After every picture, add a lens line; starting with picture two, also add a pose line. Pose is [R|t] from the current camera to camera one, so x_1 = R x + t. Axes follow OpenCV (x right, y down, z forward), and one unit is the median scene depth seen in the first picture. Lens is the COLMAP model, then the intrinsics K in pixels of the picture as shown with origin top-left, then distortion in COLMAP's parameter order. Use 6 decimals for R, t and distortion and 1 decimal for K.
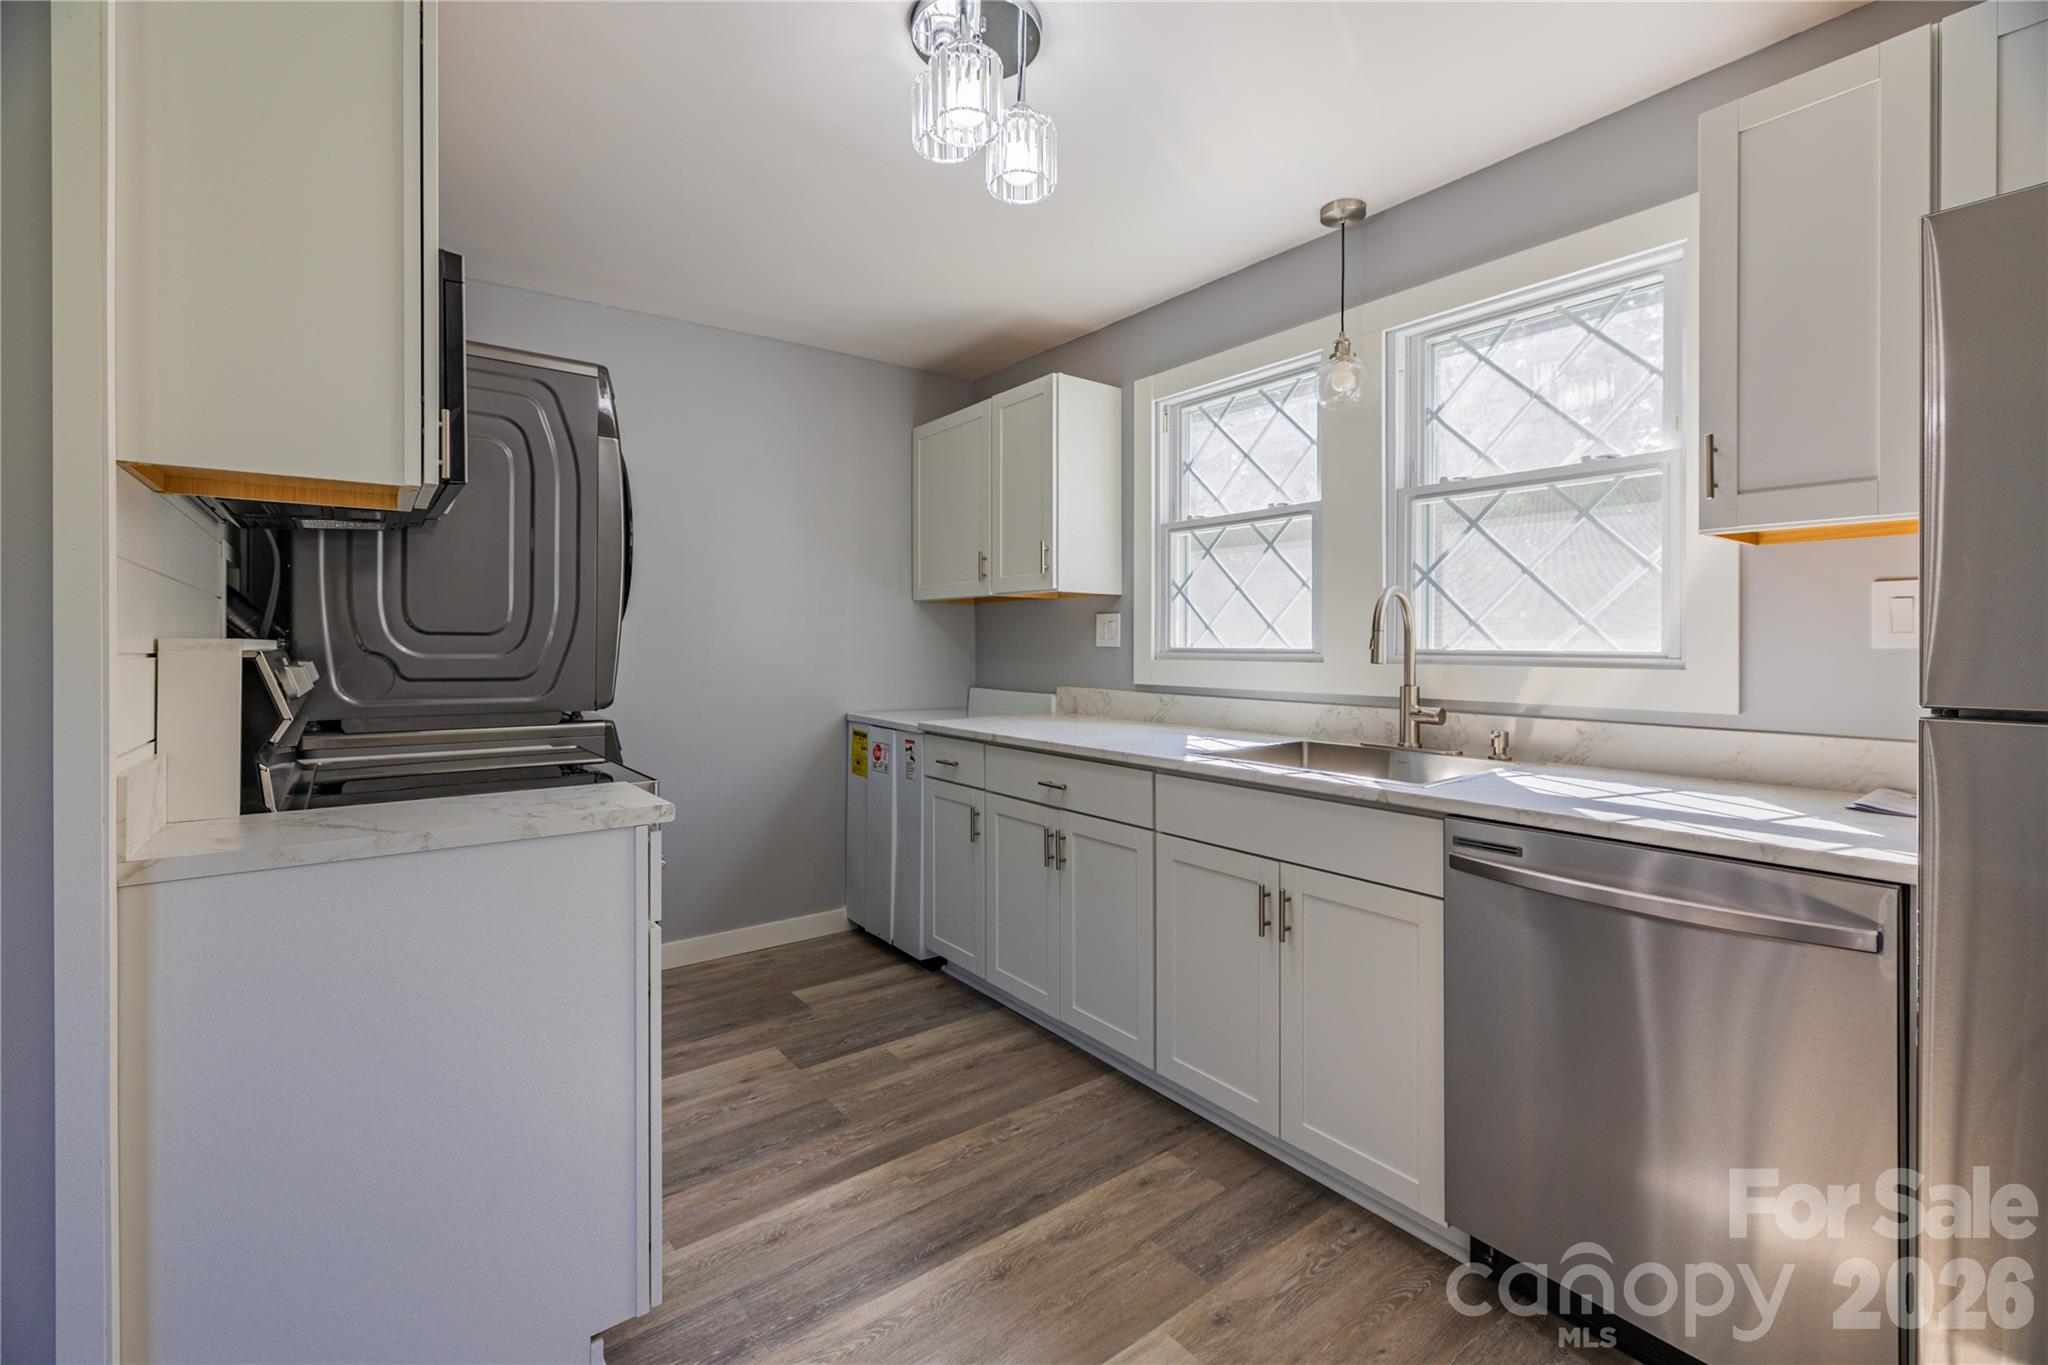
lens RADIAL K [[871.6, 0, 1026.7], [0, 871.6, 635.7], [0, 0, 1]] dist [0.003669, 0.000054]
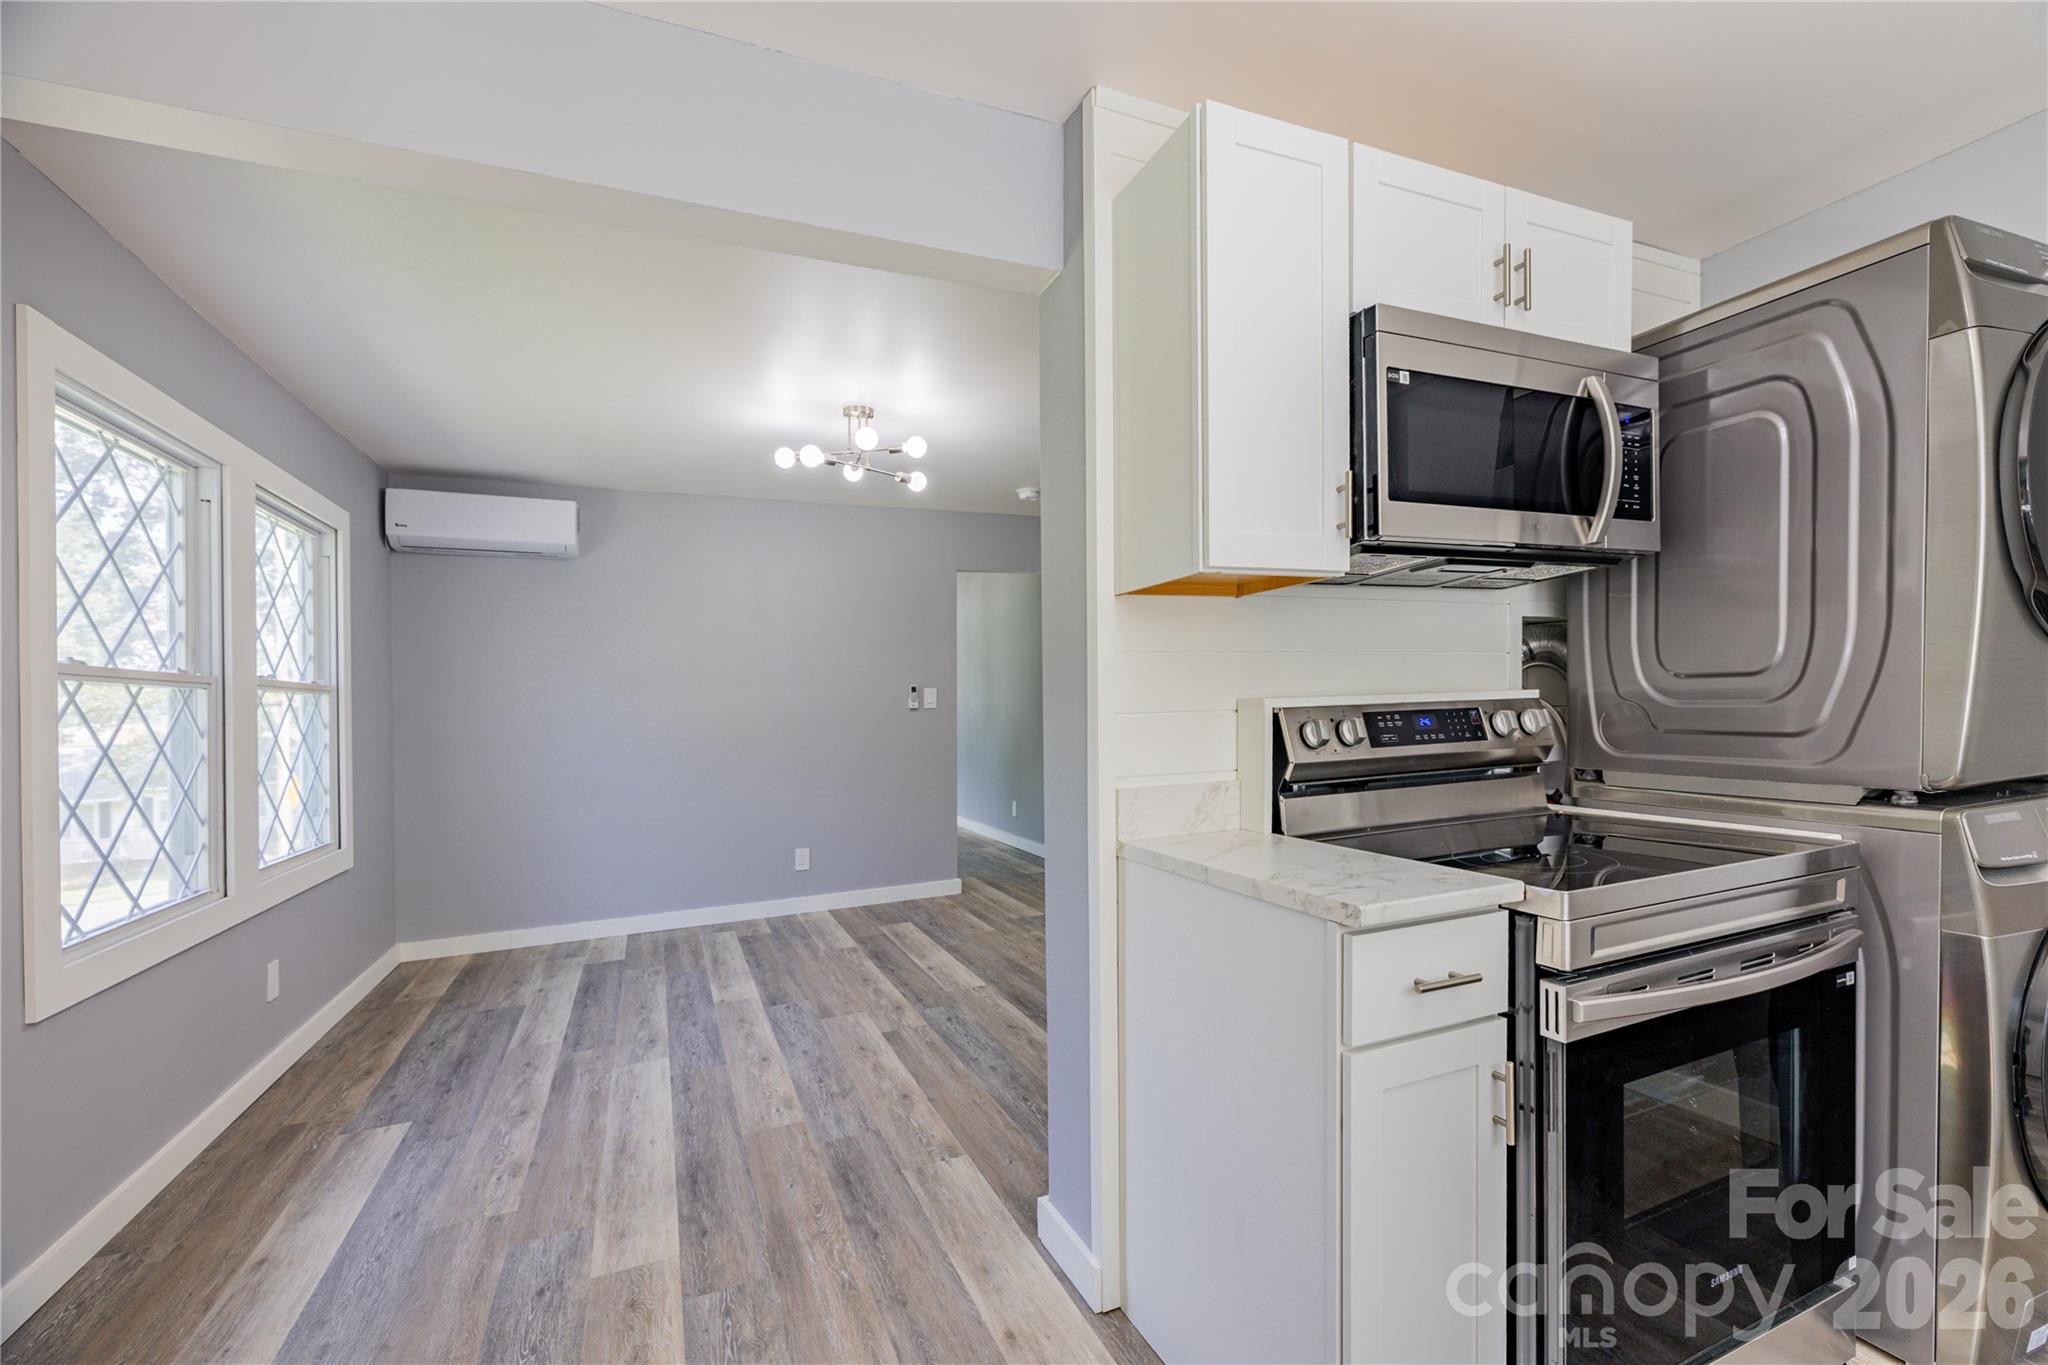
lens RADIAL K [[871.6, 0, 1032.2], [0, 871.6, 718.3], [0, 0, 1]] dist [0.003669, 0.000054]
pose [[-0.243122, 0.022227, -0.969741, 0.249836], [0.041985, 0.999042, 0.012372, 0.002593], [0.969087, -0.037706, -0.243822, 0.560903]]
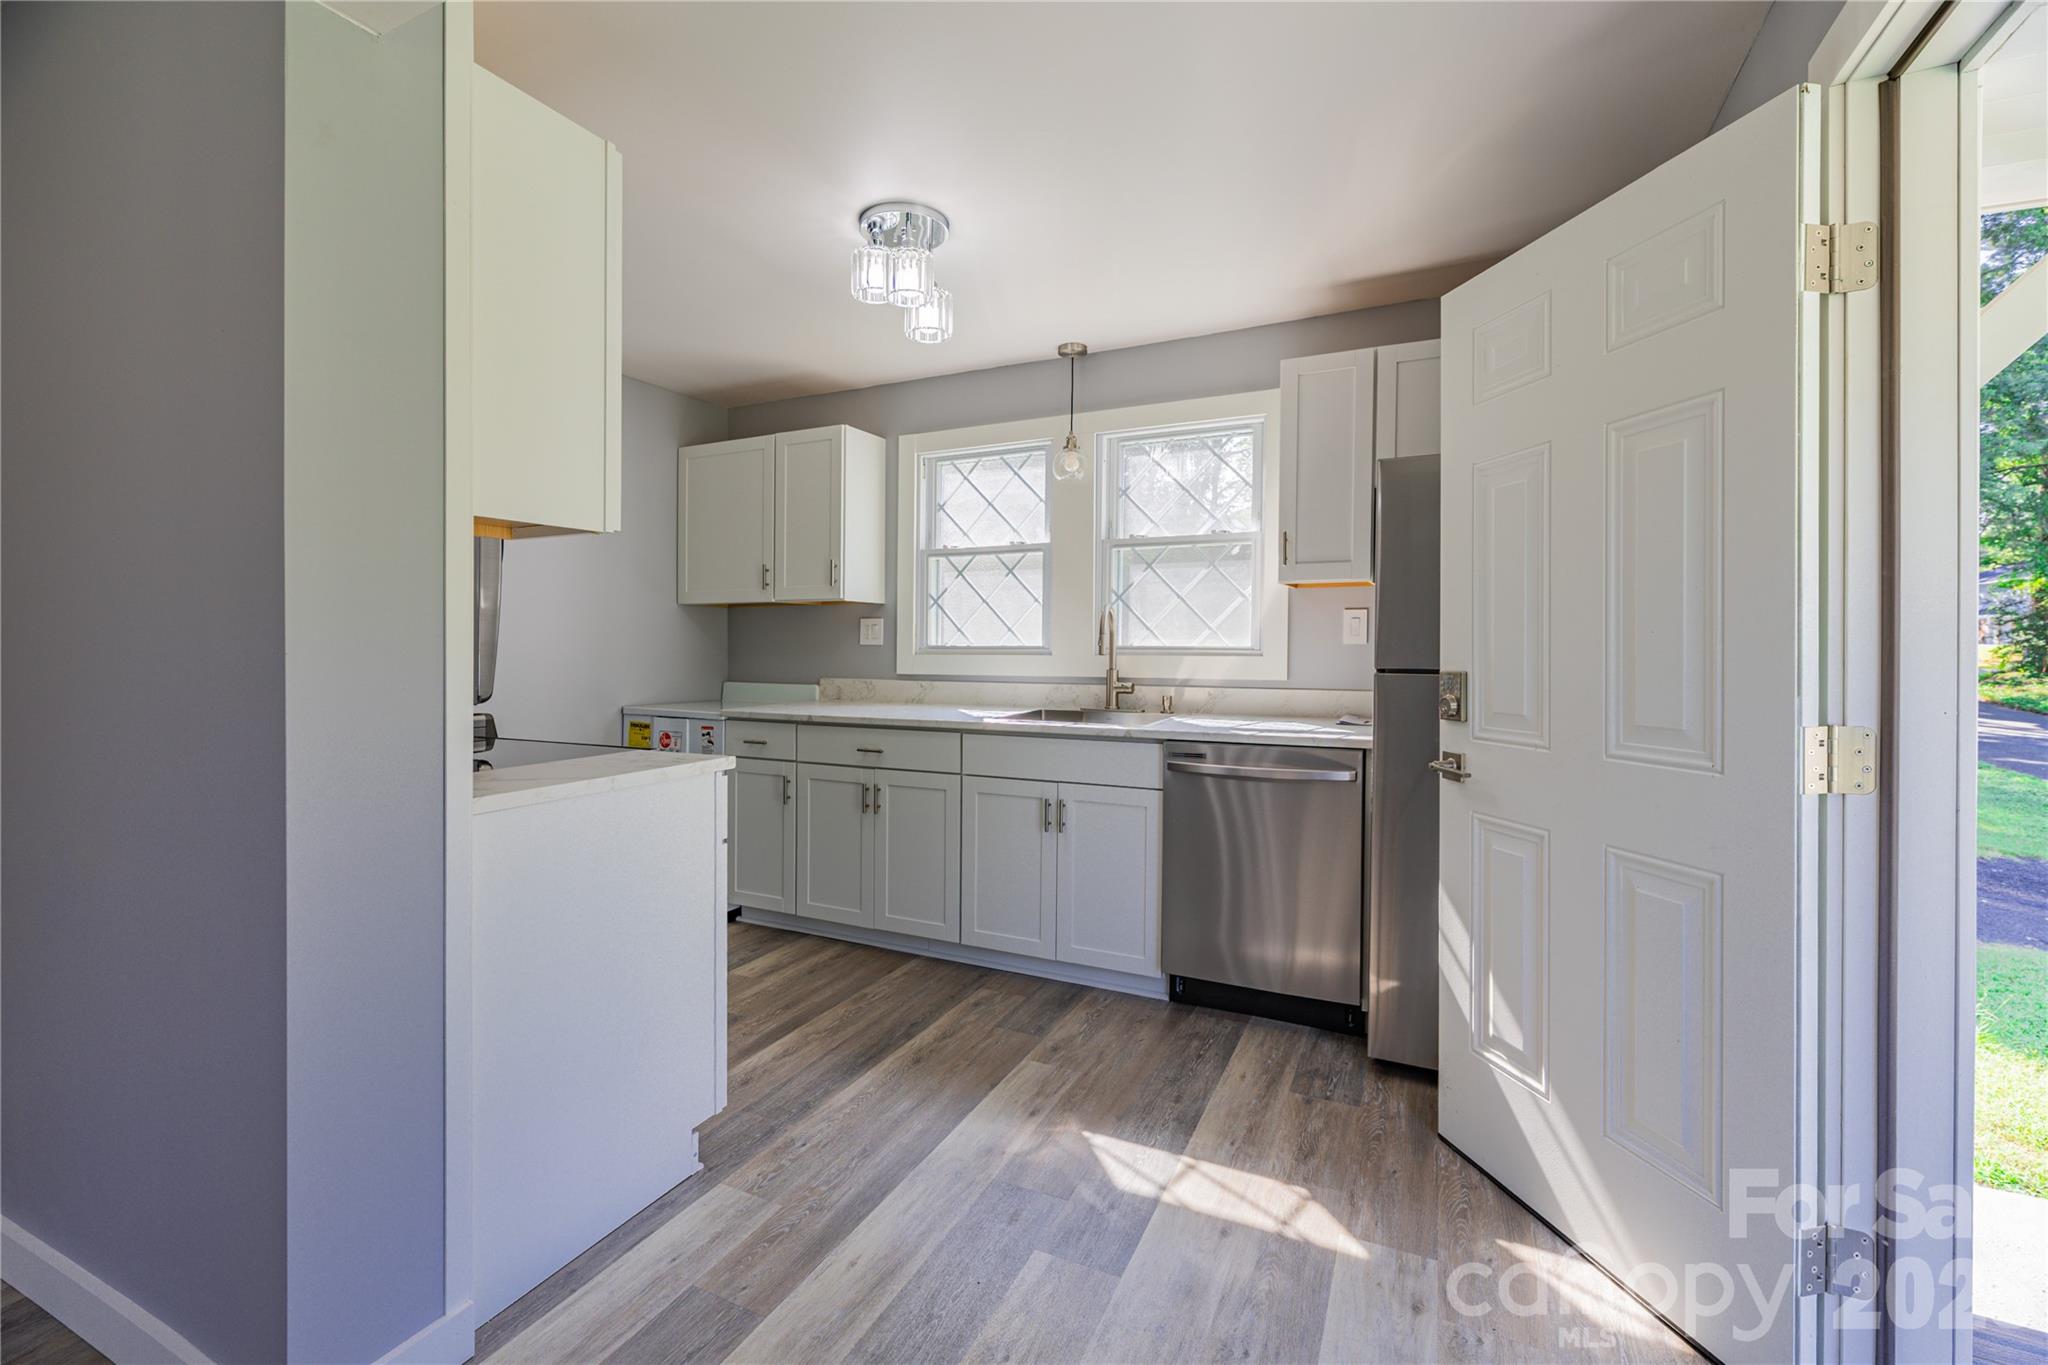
lens RADIAL K [[871.6, 0, 1021.8], [0, 871.6, 648.9], [0, 0, 1]] dist [0.003669, 0.000054]
pose [[0.894551, -0.004213, 0.446945, -0.367560], [-0.002880, 0.999880, 0.015189, -0.001530], [-0.446956, -0.014875, 0.894432, -0.284230]]
